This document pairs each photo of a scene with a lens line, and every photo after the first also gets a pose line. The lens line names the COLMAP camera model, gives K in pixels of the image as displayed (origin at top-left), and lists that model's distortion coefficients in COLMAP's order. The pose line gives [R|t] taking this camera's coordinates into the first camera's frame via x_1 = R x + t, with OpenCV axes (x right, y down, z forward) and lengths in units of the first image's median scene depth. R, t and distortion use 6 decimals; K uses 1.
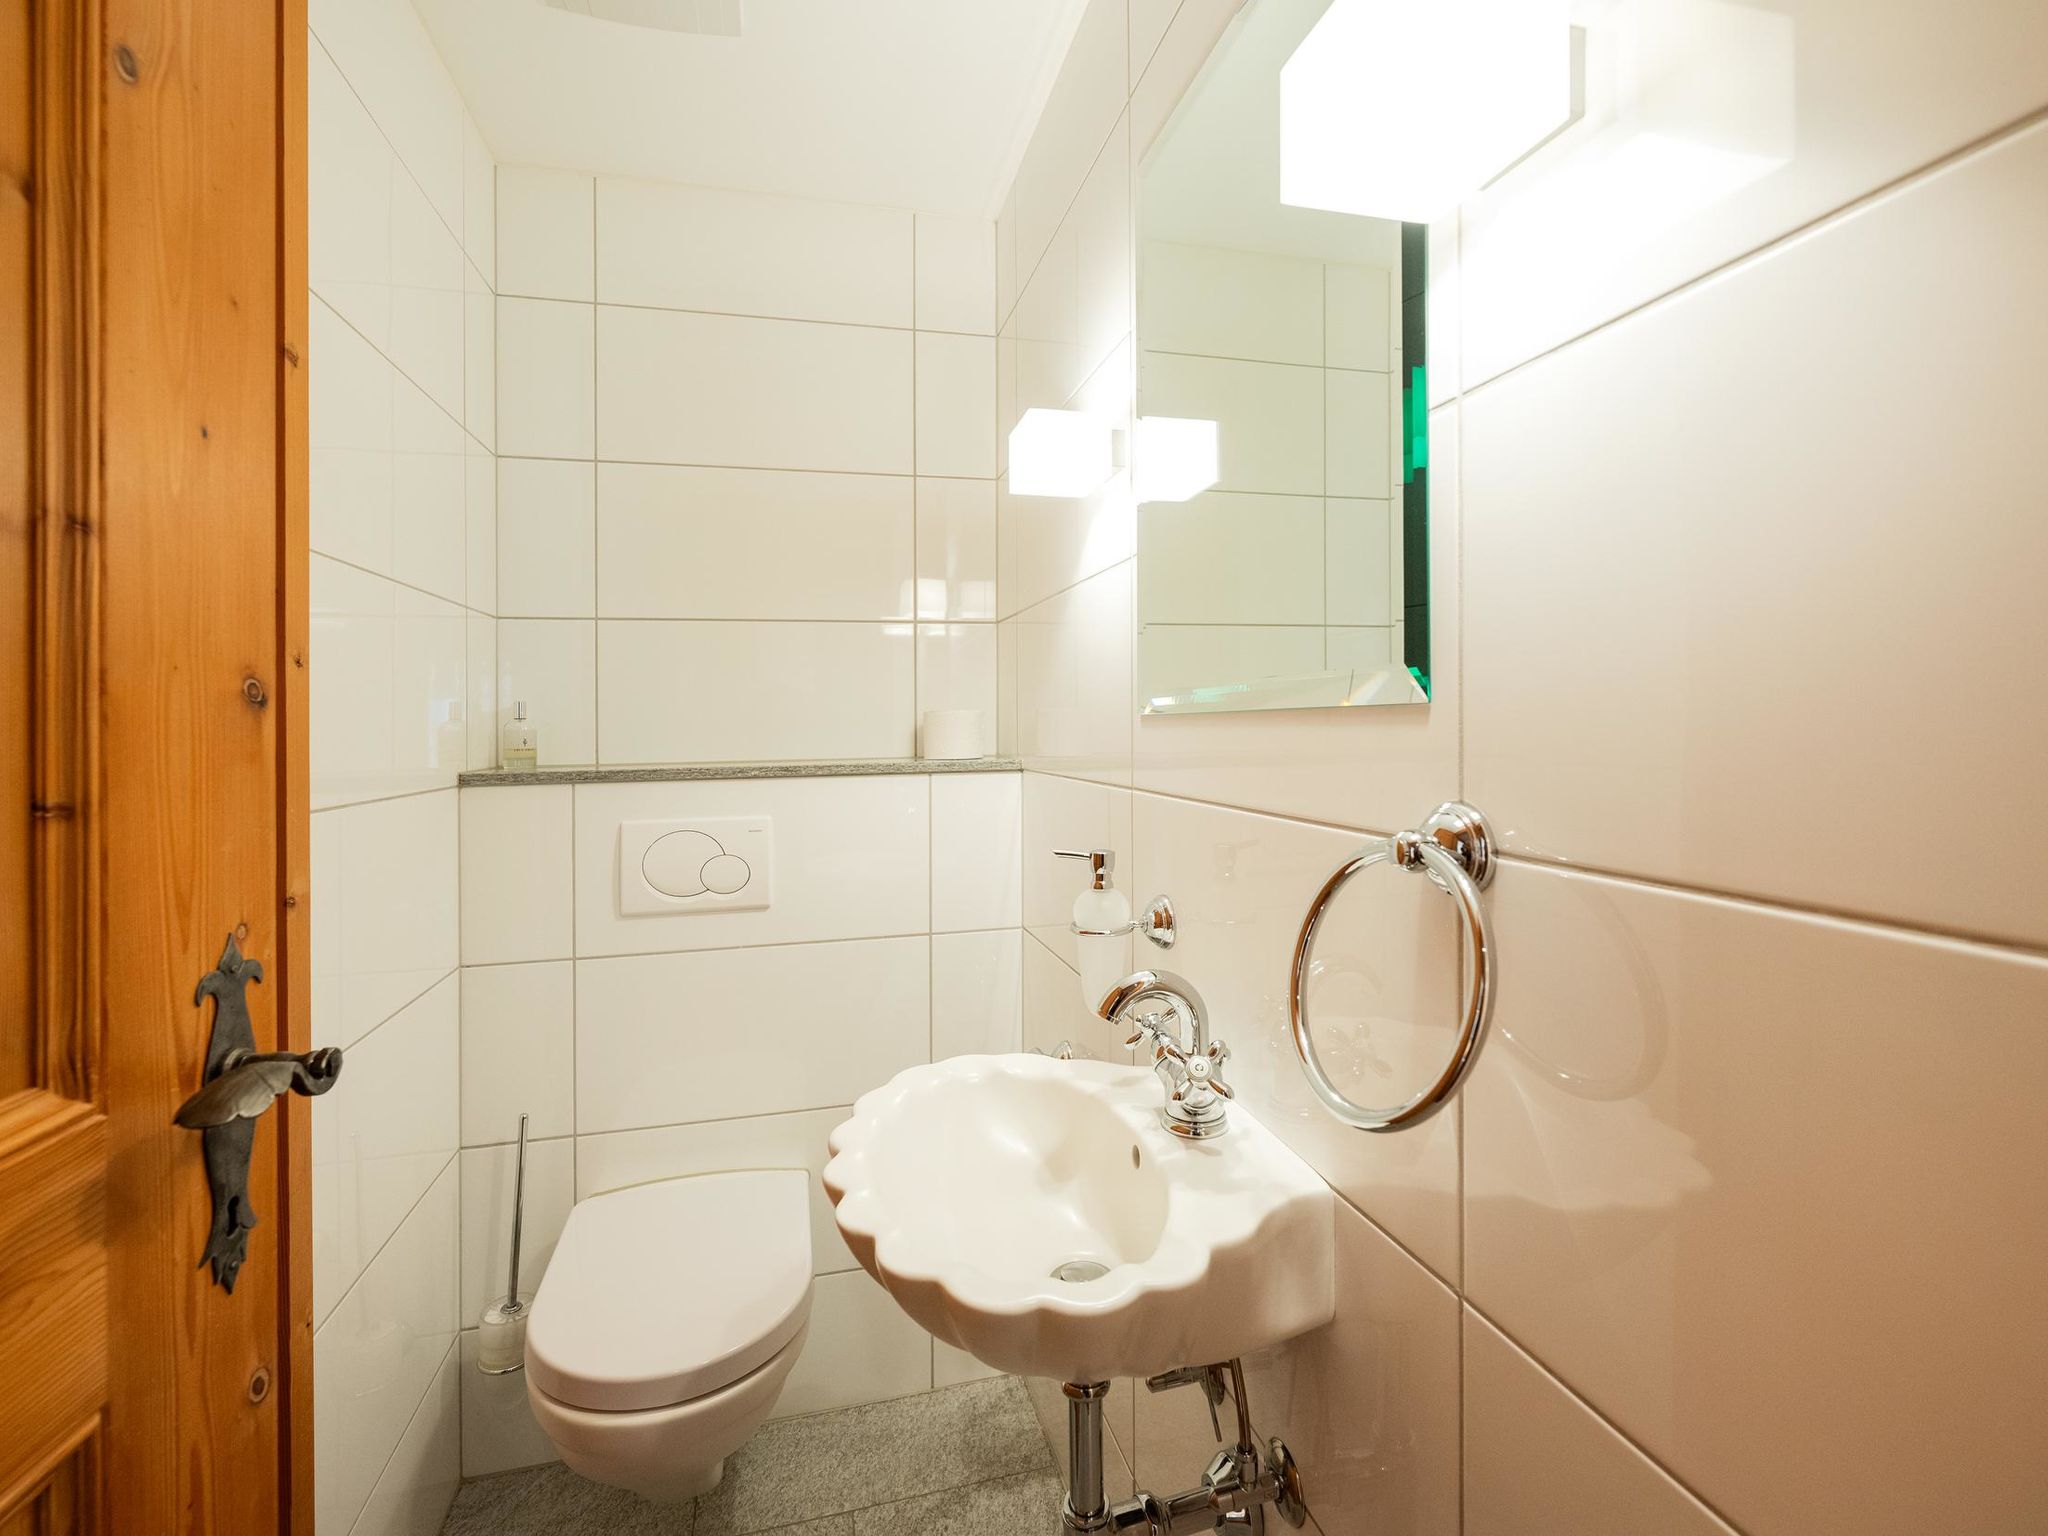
lens RADIAL K [[931.0, 0, 1022.0], [0, 931.0, 764.2], [0, 0, 1]] dist [-0.000438, -0.000239]
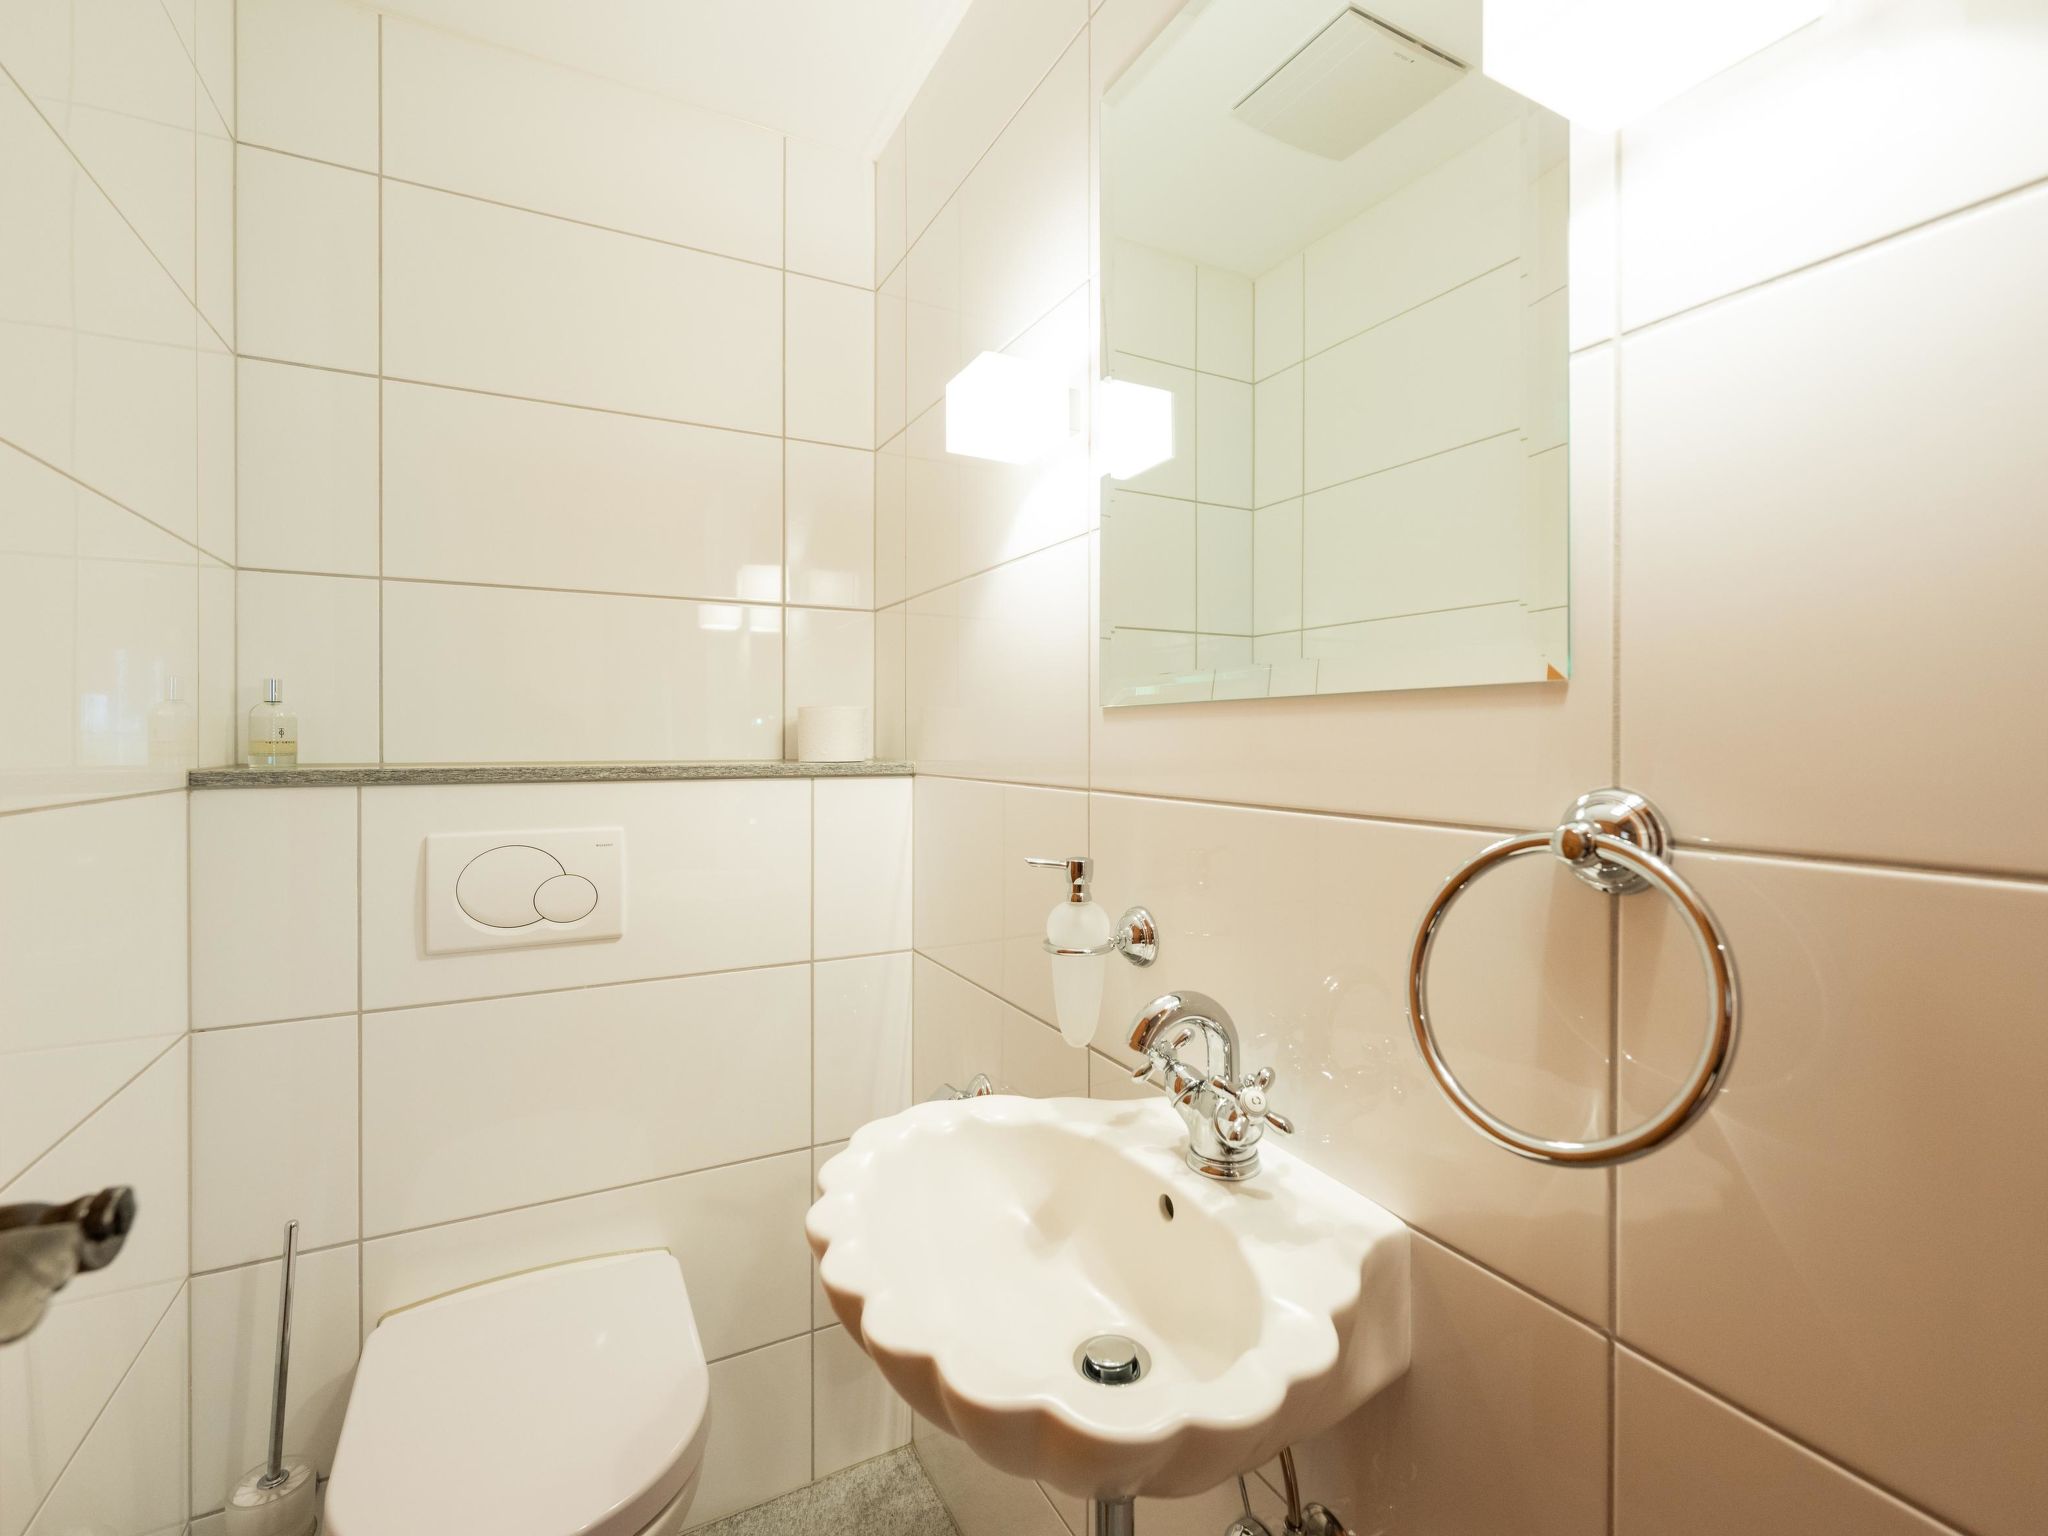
lens RADIAL K [[941.4, 0, 1025.1], [0, 941.4, 785.2], [0, 0, 1]] dist [-0.001681, 0.000075]
pose [[0.971330, 0.003046, 0.237717, -0.136524], [-0.003811, 0.999989, 0.002758, 0.016705], [-0.237706, -0.003585, 0.971330, 0.114924]]
